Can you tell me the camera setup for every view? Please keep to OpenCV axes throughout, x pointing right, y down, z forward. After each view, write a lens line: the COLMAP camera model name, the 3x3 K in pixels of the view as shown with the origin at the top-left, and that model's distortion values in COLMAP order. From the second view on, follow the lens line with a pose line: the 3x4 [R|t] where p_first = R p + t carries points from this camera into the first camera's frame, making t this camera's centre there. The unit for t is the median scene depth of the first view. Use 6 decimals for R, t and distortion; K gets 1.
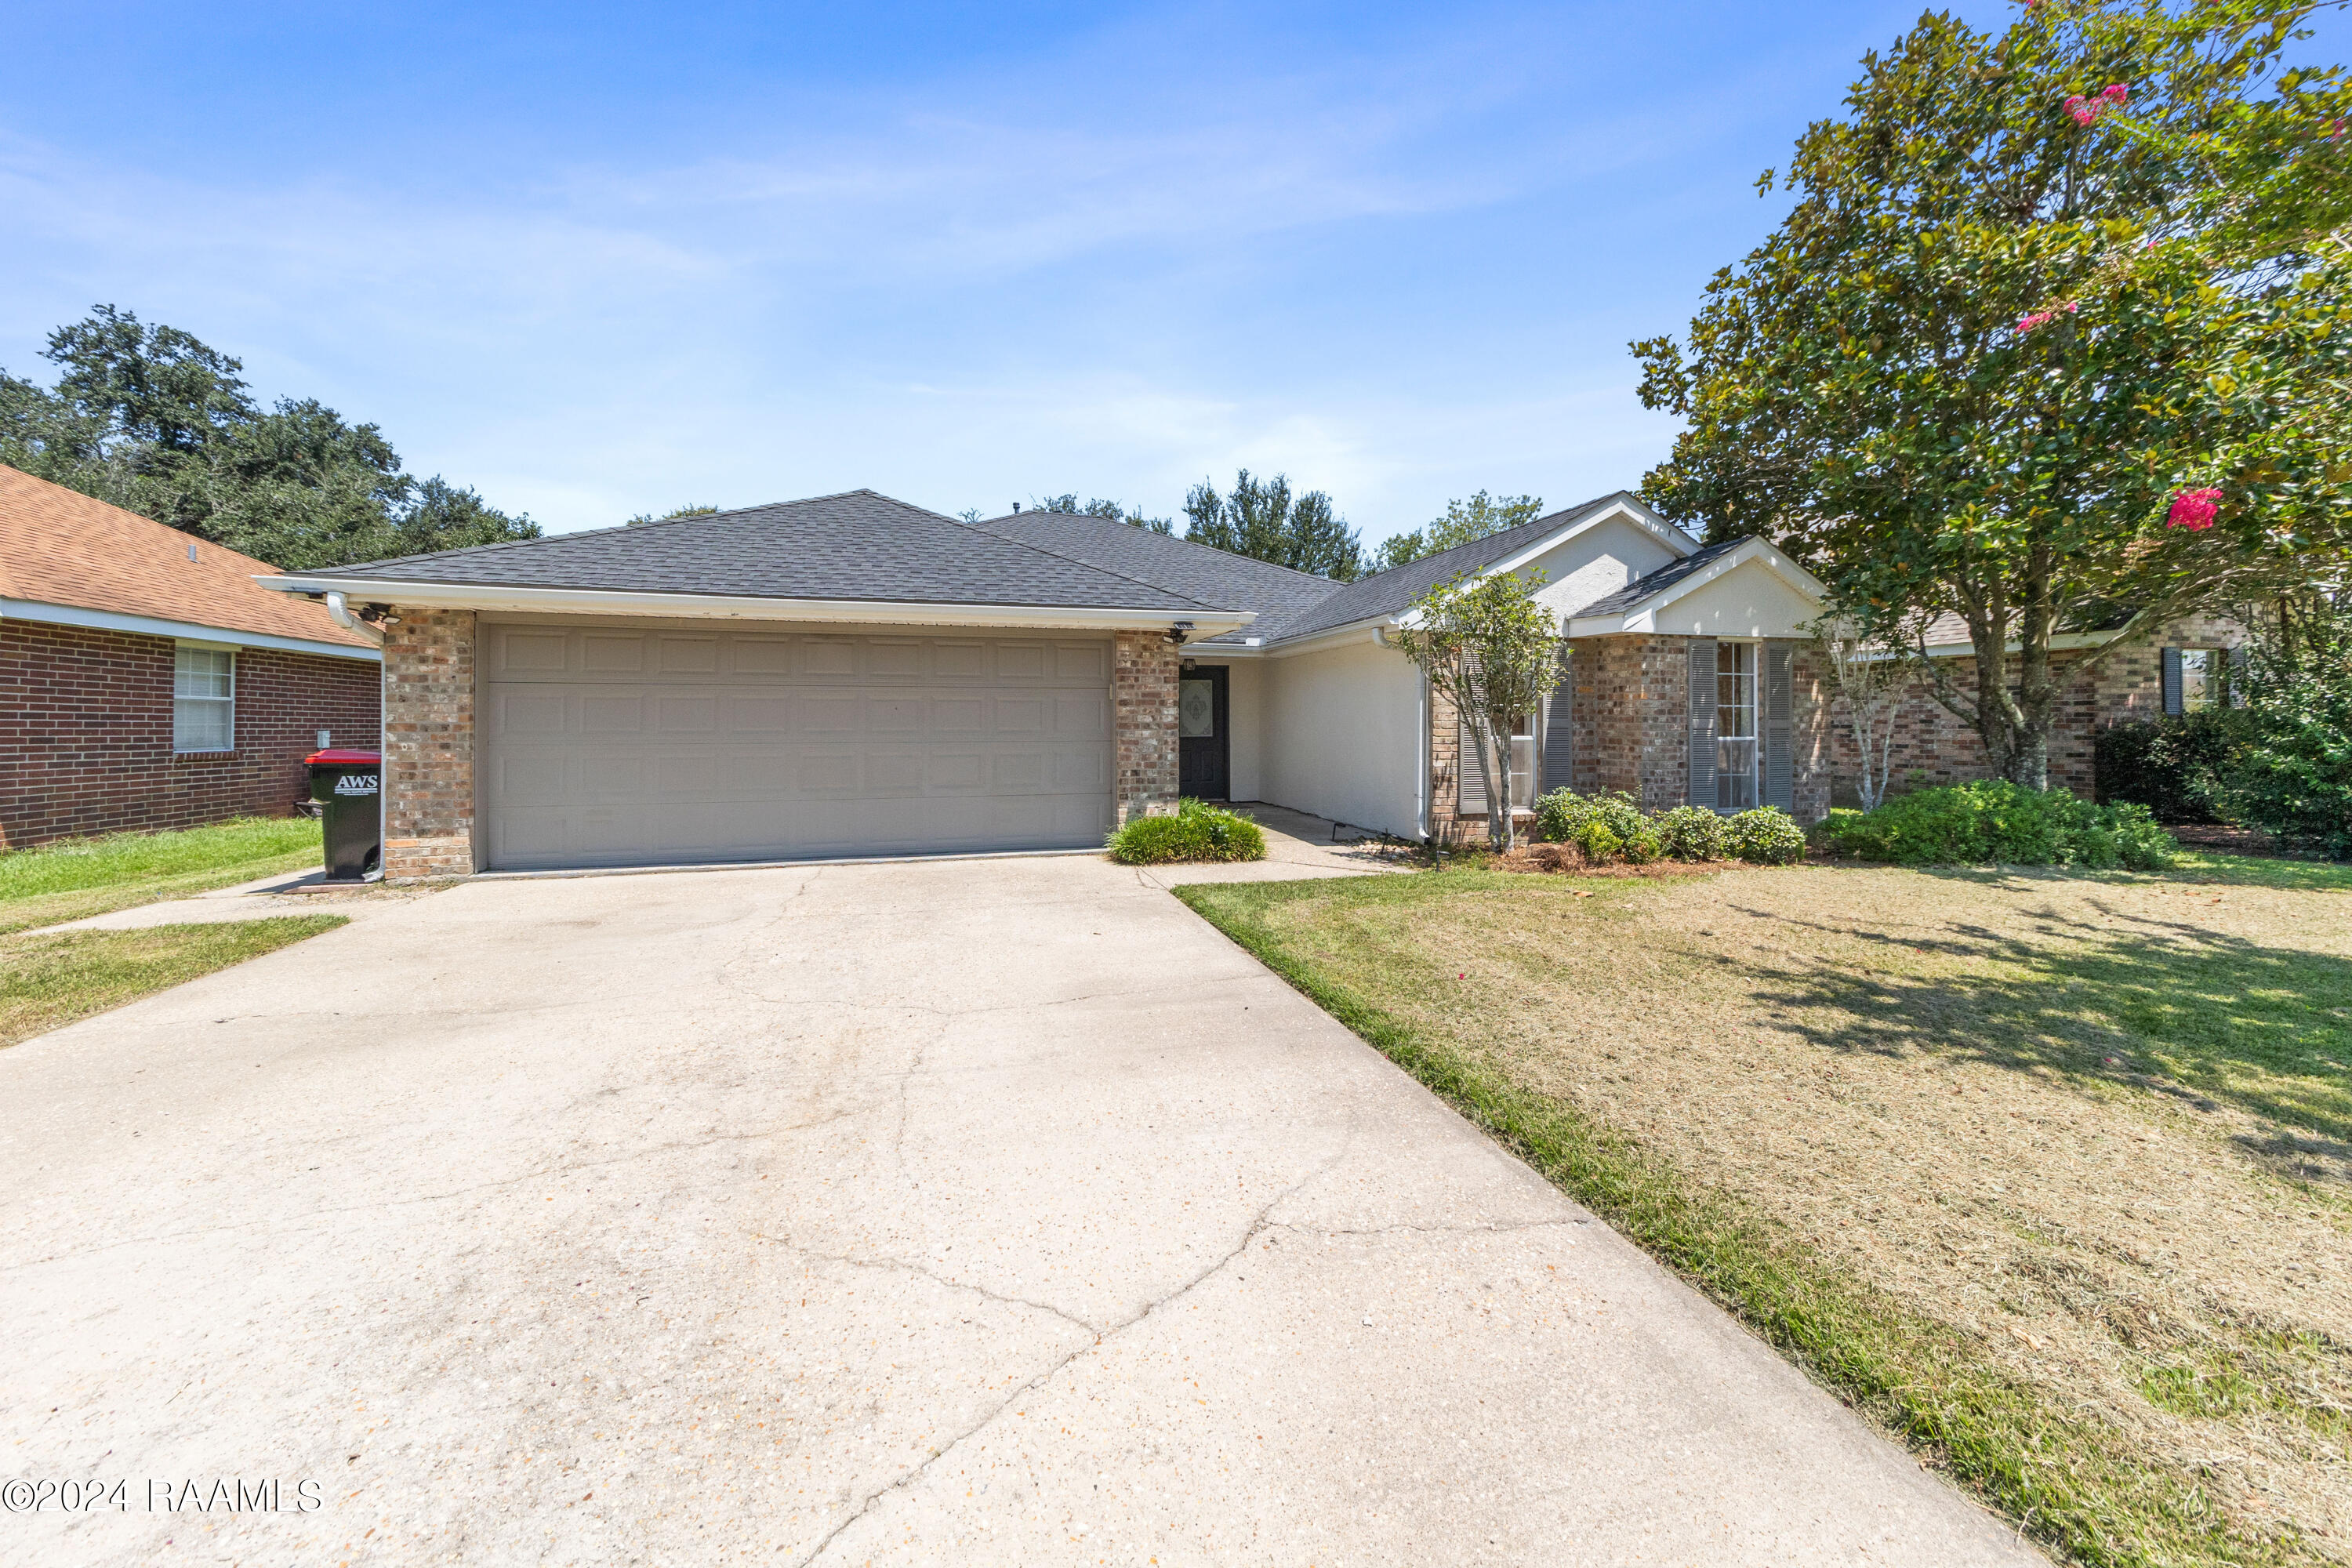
lens RADIAL K [[837.2, 0, 1160.8], [0, 837.2, 720.6], [0, 0, 1]] dist [0.012335, 0.001007]
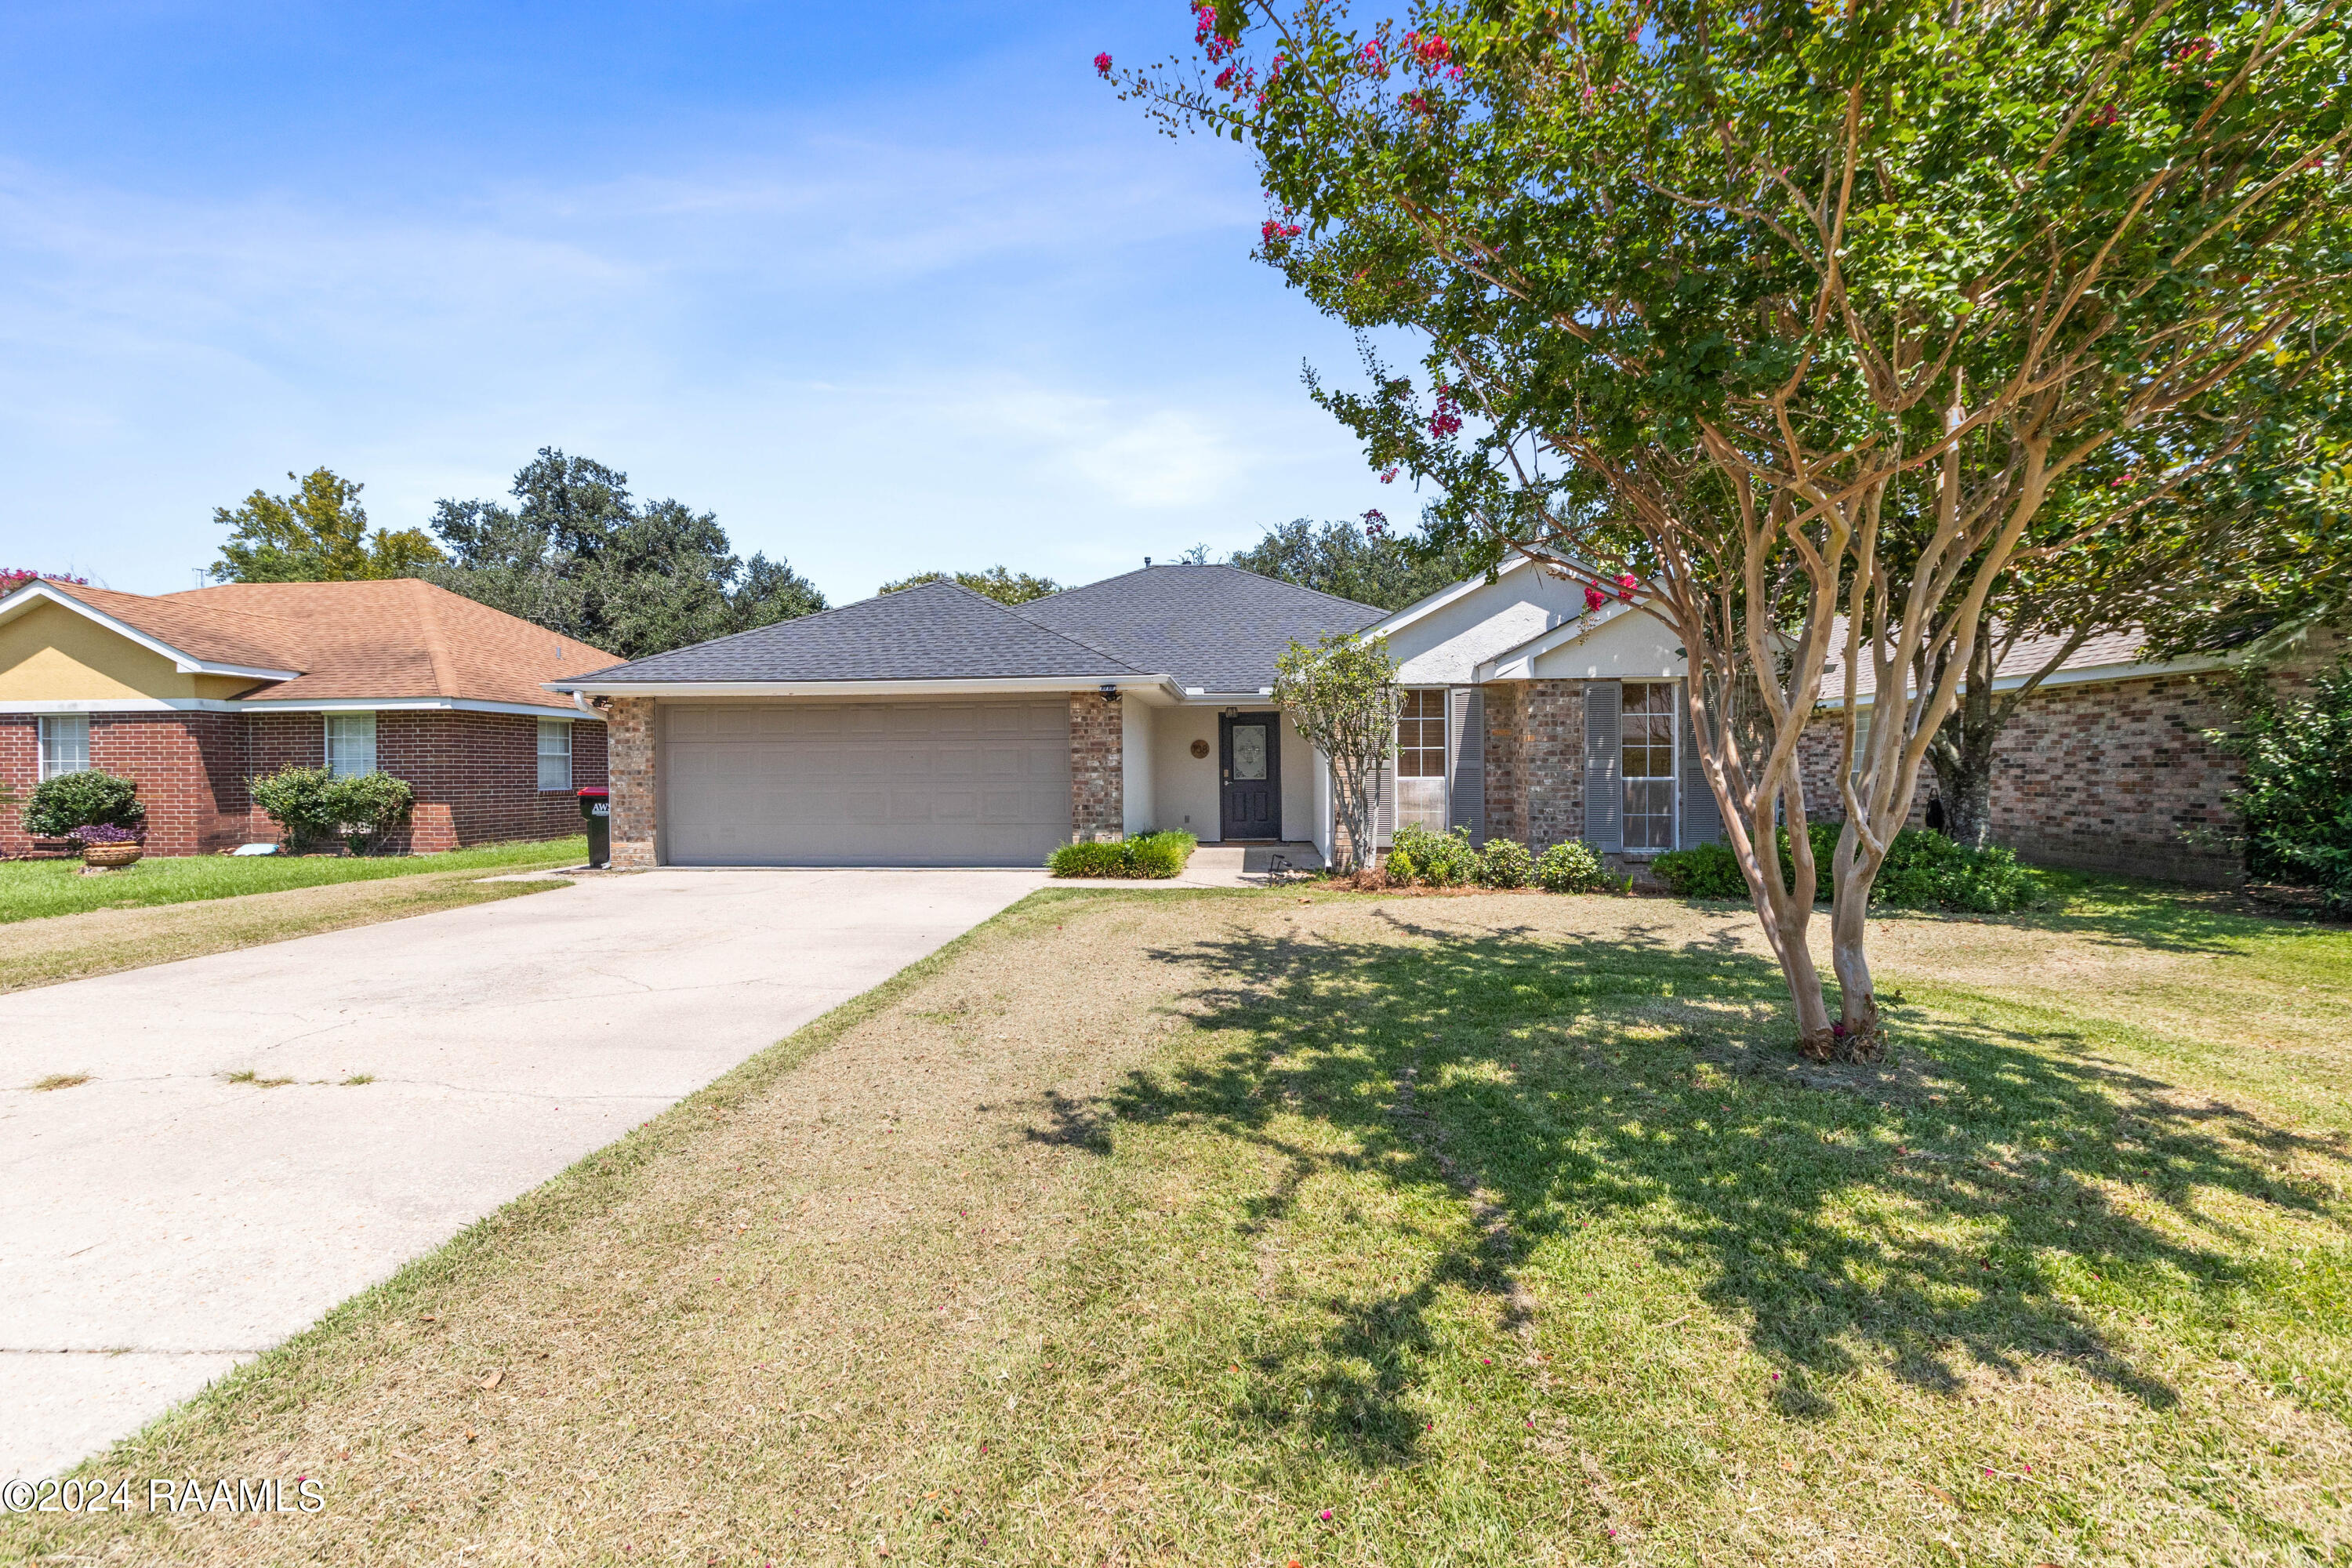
lens RADIAL K [[1004.7, 0, 1176.4], [0, 1004.7, 774.9], [0, 0, 1]] dist [0.001679, -0.000097]
pose [[0.940007, -0.003810, -0.341135, 0.563378], [0.006475, 0.999957, 0.006675, 0.005314], [0.341095, -0.008483, 0.939991, -0.322224]]
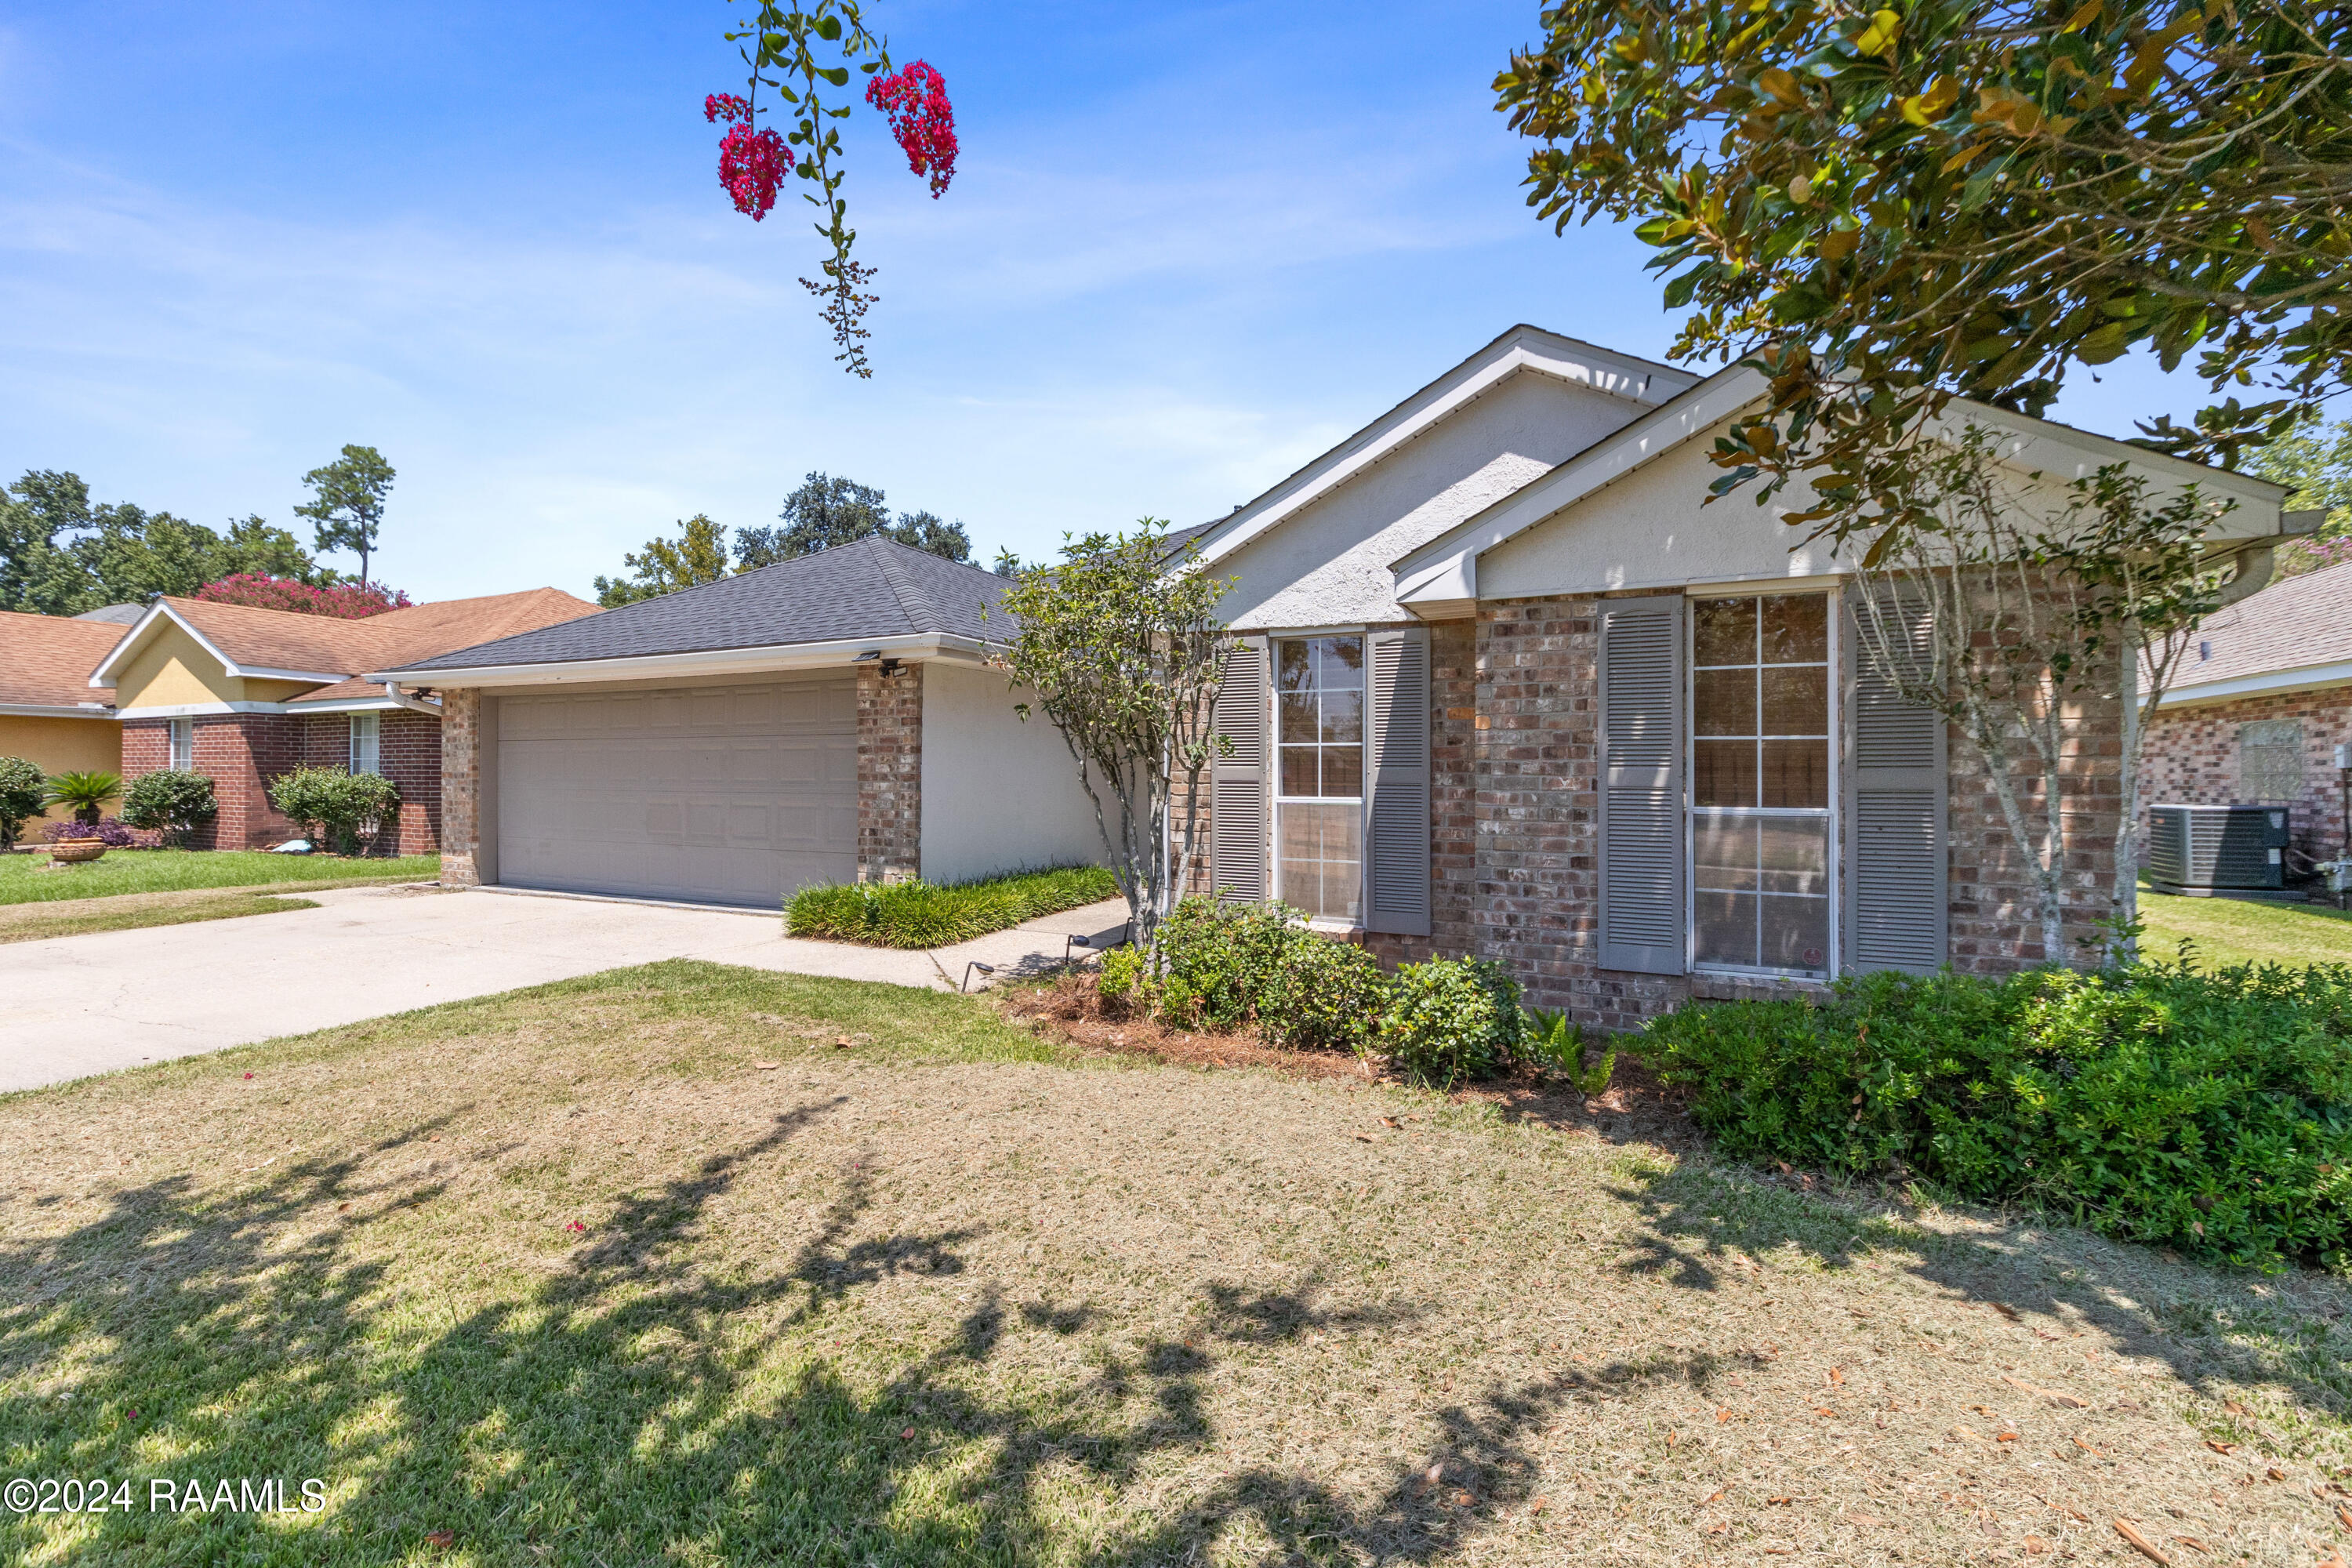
lens RADIAL K [[1004.7, 0, 1127.0], [0, 1004.7, 771.7], [0, 0, 1]] dist [0.001679, -0.000097]
pose [[0.750243, 0.001256, -0.661161, 0.785308], [-0.000731, 0.999999, 0.001071, 0.000075], [0.661162, -0.000320, 0.750243, 0.382427]]
